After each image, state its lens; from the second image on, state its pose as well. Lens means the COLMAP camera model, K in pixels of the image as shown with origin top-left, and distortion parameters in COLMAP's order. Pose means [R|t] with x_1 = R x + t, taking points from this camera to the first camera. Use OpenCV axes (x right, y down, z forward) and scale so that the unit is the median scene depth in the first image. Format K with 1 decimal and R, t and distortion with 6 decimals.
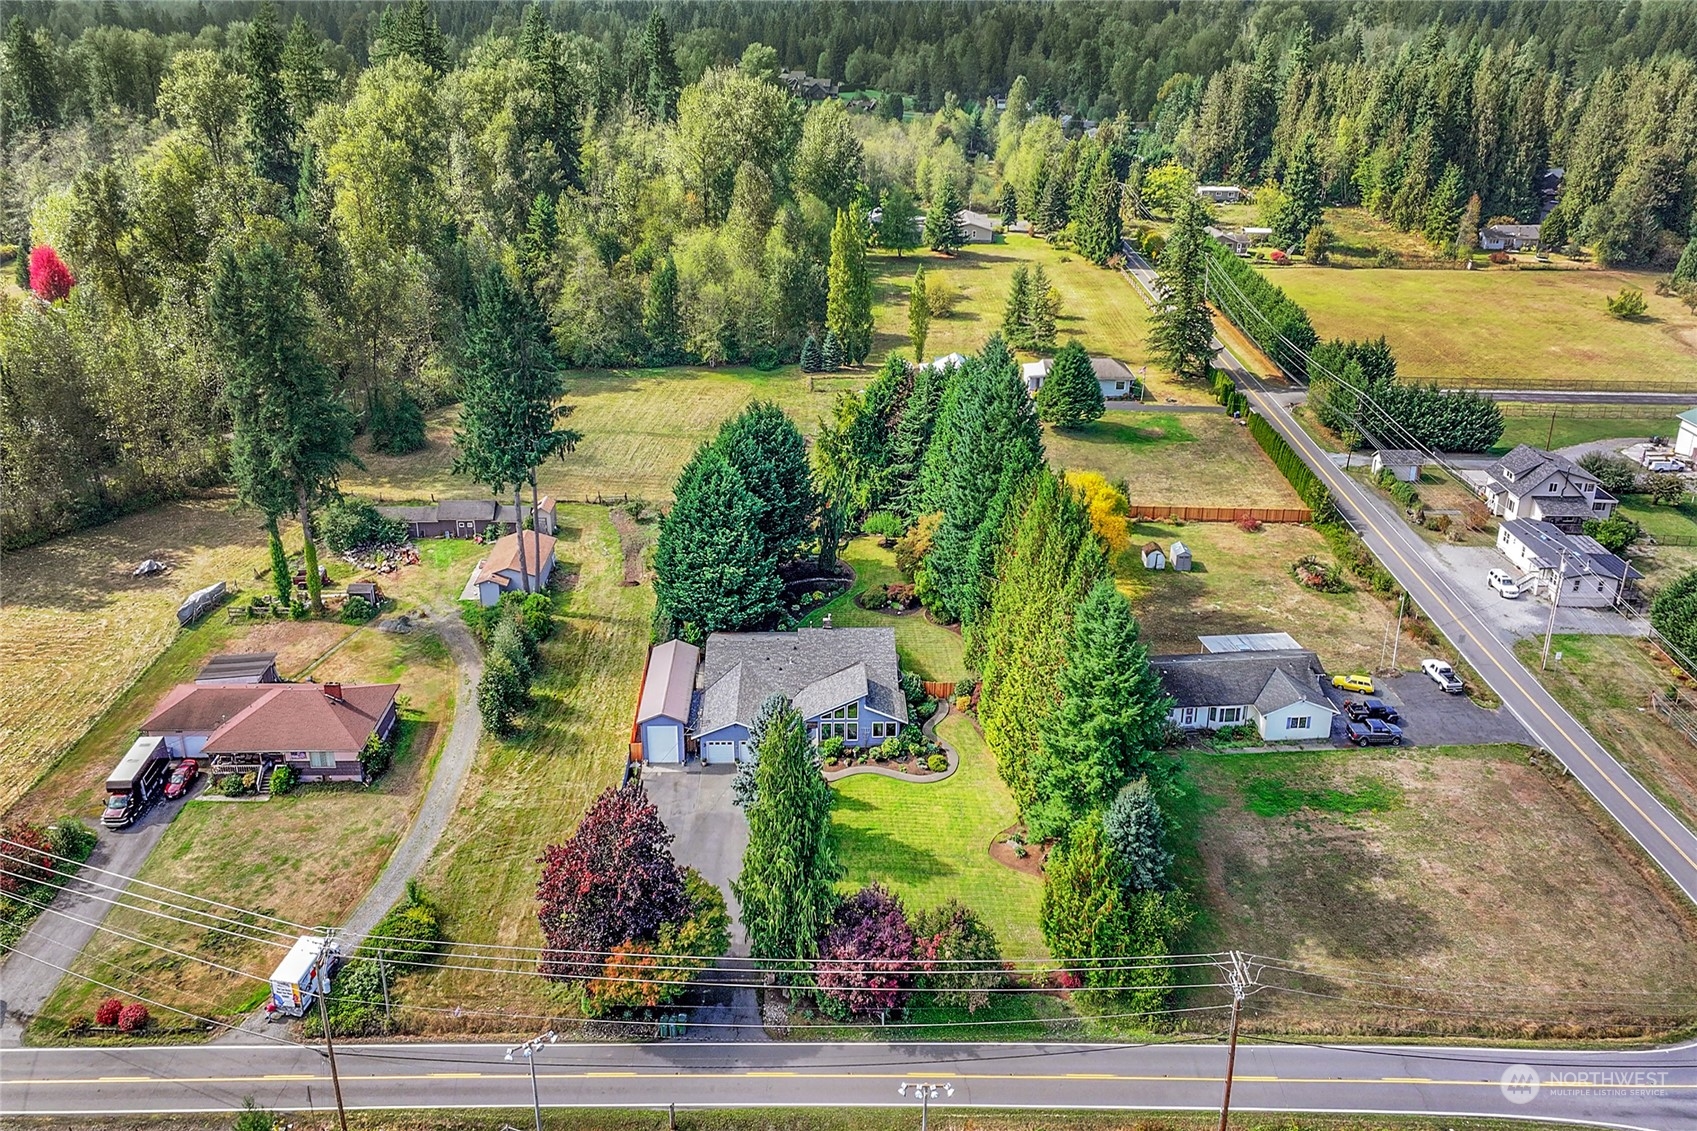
lens RADIAL K [[1381.5, 0, 854.7], [0, 1381.5, 476.6], [0, 0, 1]] dist [0.015833, -0.000169]
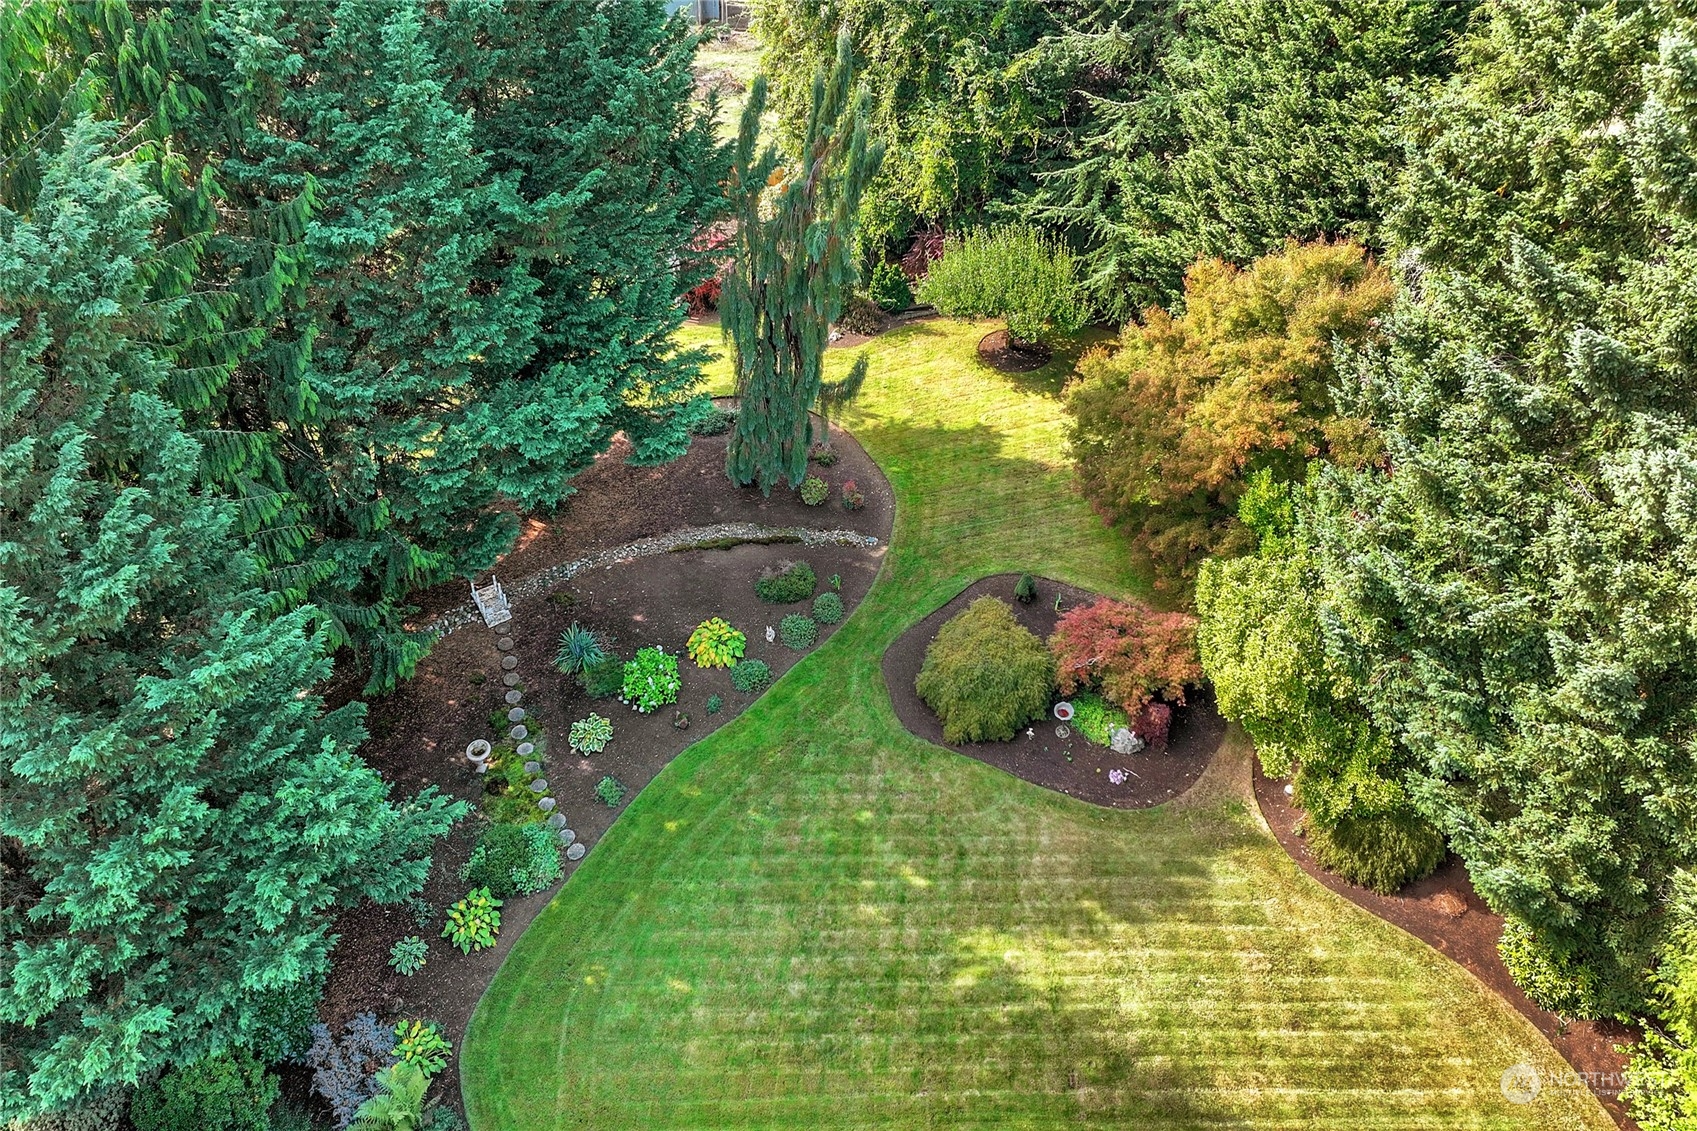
lens RADIAL K [[1398.4, 0, 819.3], [0, 1398.4, 511.7], [0, 0, 1]] dist [-0.000955, -0.001329]
pose [[0.998970, 0.014824, -0.042884, -0.002079], [-0.003830, 0.969300, 0.245850, 0.017003], [0.045212, -0.245432, 0.968359, 0.972744]]
